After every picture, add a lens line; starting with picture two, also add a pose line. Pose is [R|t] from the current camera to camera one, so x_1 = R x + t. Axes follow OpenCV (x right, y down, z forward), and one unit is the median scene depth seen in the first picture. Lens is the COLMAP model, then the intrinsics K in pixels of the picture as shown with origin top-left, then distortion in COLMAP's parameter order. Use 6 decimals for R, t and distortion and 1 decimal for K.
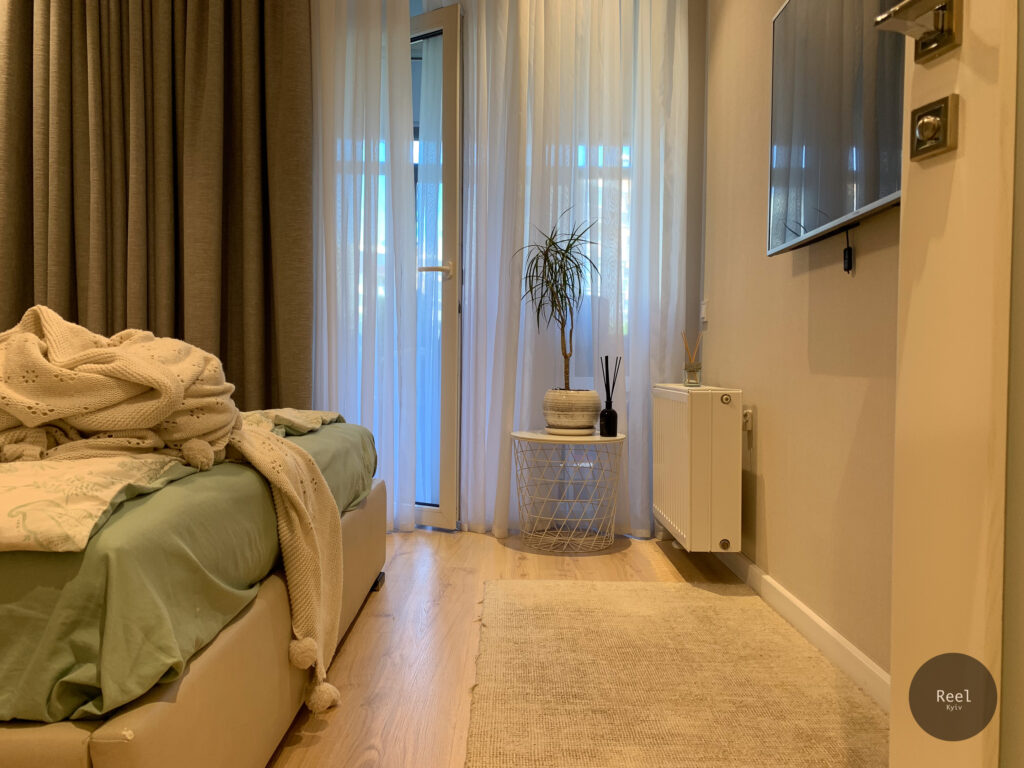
lens RADIAL K [[780.3, 0, 511.9], [0, 780.3, 378.5], [0, 0, 1]] dist [0.040407, -0.045927]
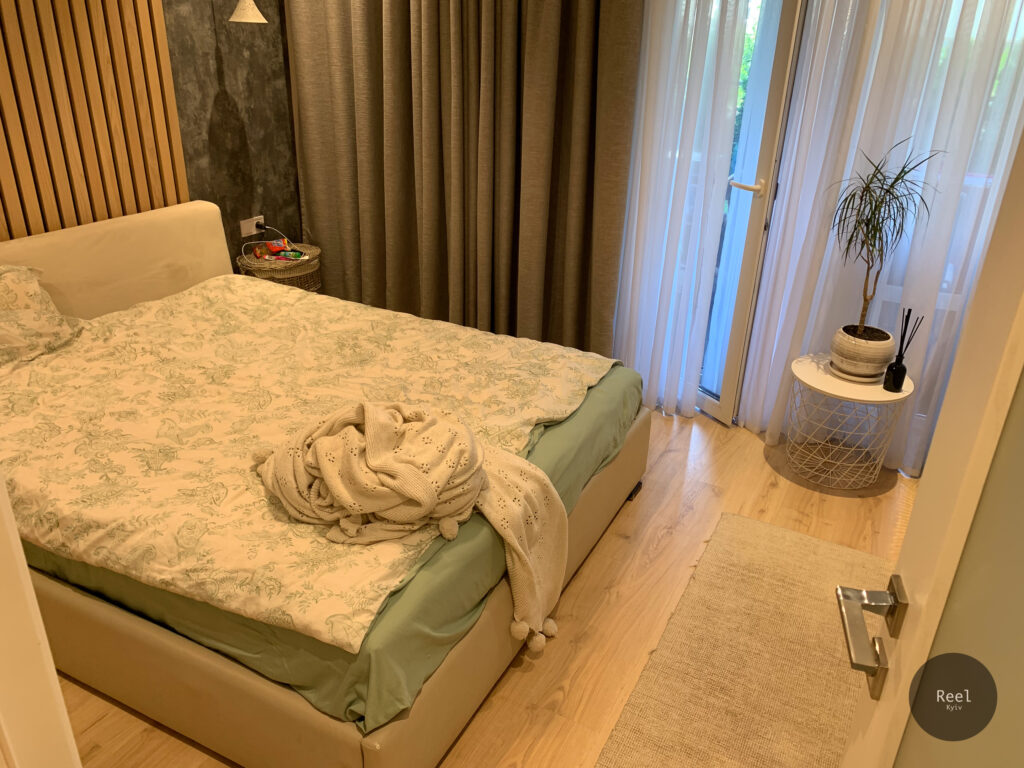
lens RADIAL K [[780.3, 0, 518.1], [0, 780.3, 373.9], [0, 0, 1]] dist [0.040407, -0.045927]
pose [[0.882626, 0.210377, -0.420373, 0.238782], [-0.031992, 0.919074, 0.392784, -0.633099], [0.468987, -0.333232, 0.817929, -0.061349]]
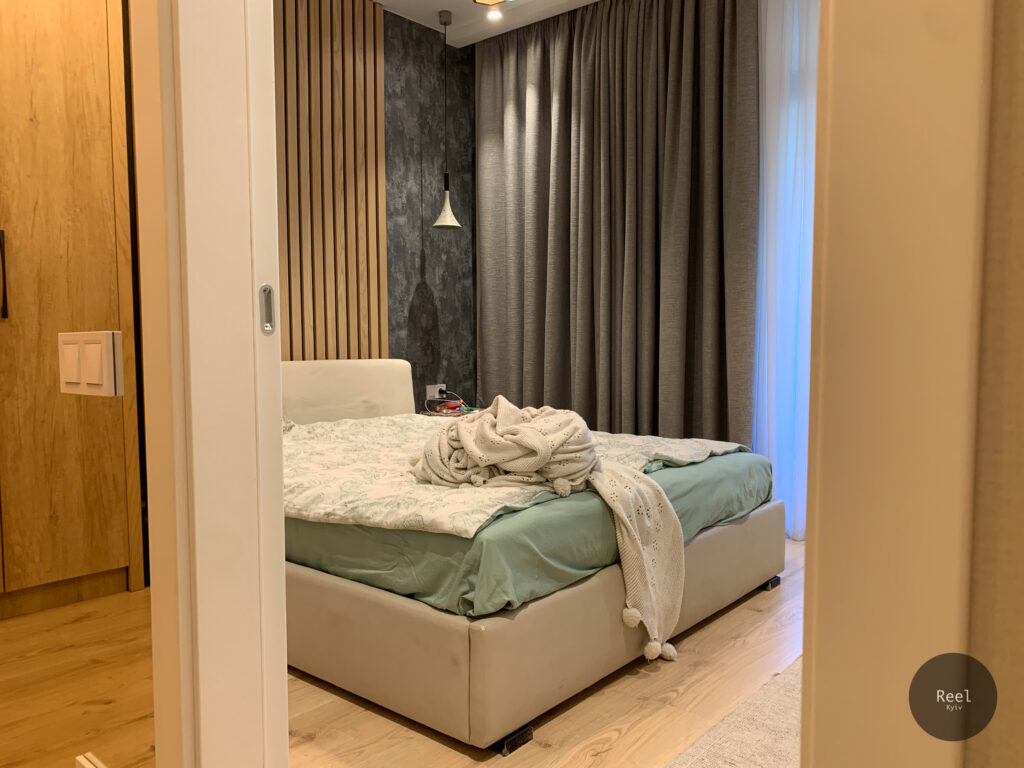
lens RADIAL K [[780.3, 0, 520.5], [0, 780.3, 381.4], [0, 0, 1]] dist [0.040407, -0.045927]
pose [[0.756618, 0.023763, -0.653425, 0.527733], [-0.001686, 0.999407, 0.034392, -0.158939], [0.653855, -0.024920, 0.756209, -0.287579]]
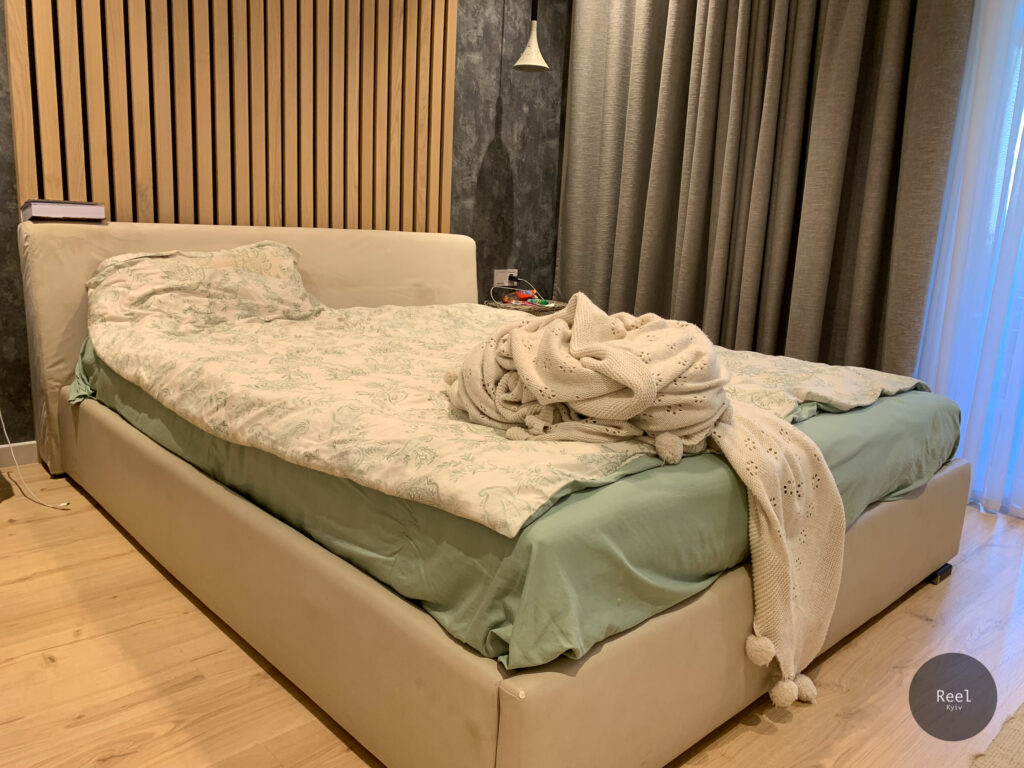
lens RADIAL K [[780.3, 0, 514.5], [0, 780.3, 378.1], [0, 0, 1]] dist [0.040407, -0.045927]
pose [[0.673720, 0.168982, -0.719407, 0.174232], [-0.056957, 0.982483, 0.177437, -0.143208], [0.736789, -0.078567, 0.671543, 0.105348]]
